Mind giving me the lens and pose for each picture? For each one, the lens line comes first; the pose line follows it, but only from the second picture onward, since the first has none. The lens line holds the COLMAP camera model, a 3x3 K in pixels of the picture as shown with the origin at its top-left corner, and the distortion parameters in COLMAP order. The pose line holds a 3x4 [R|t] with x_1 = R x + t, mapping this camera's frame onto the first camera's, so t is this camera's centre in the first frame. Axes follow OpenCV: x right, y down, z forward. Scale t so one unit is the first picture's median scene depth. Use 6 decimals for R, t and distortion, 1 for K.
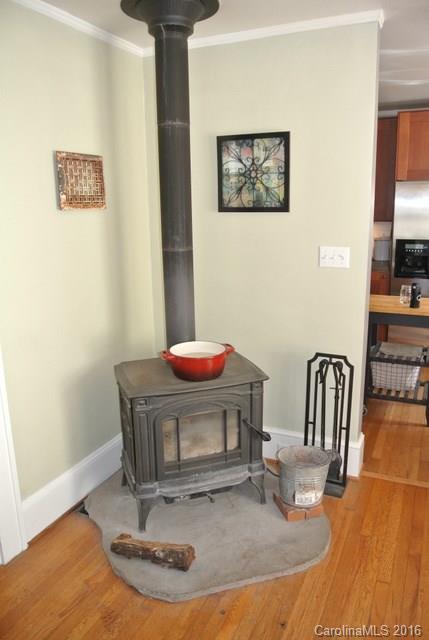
lens RADIAL K [[506.4, 0, 214.5], [0, 506.4, 320.0], [0, 0, 1]] dist [-0.061871, 0.012414]
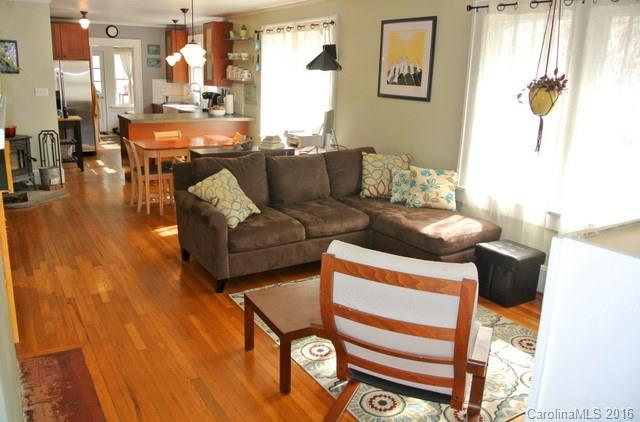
lens RADIAL K [[497.3, 0, 320.0], [0, 497.3, 211.0], [0, 0, 1]] dist [-0.061312, 0.001049]
pose [[0.538838, -0.189679, 0.820777, -1.103171], [0.152526, 0.980185, 0.126385, 0.359267], [-0.828486, 0.057089, 0.557092, -1.457644]]
